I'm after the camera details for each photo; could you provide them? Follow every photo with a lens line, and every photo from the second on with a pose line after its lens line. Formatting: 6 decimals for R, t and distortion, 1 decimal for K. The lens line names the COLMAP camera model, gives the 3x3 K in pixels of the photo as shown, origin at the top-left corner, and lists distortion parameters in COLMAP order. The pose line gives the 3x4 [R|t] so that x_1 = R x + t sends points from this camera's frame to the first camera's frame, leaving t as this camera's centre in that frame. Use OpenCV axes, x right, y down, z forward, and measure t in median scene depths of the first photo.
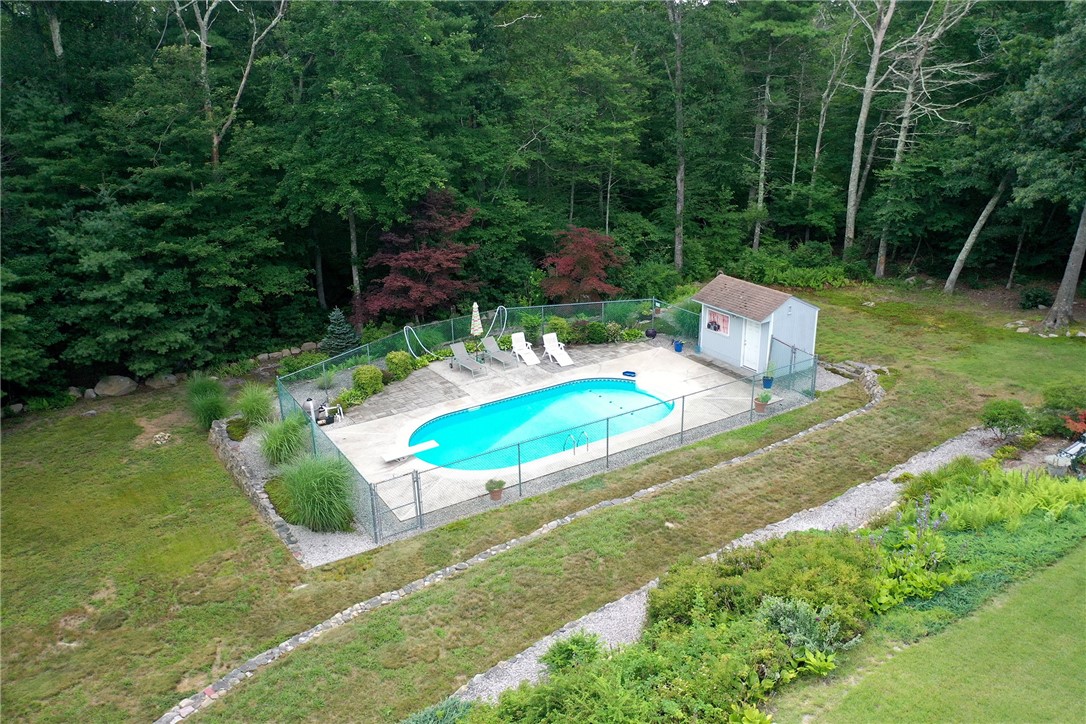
lens RADIAL K [[856.3, 0, 547.3], [0, 856.3, 358.2], [0, 0, 1]] dist [-0.007051, 0.002432]
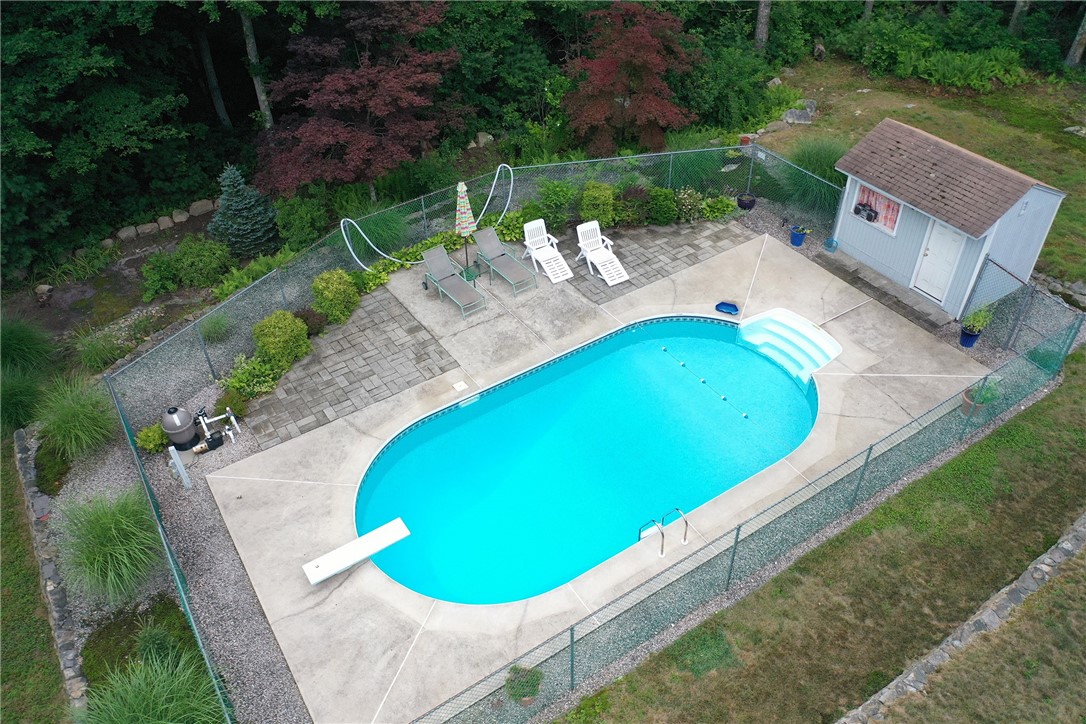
lens RADIAL K [[856.3, 0, 547.3], [0, 856.3, 358.2], [0, 0, 1]] dist [-0.007051, 0.002432]
pose [[0.999758, -0.014034, 0.016919, -0.036859], [0.007392, 0.939498, 0.342476, -0.144327], [-0.020702, -0.342268, 0.939374, 0.408299]]
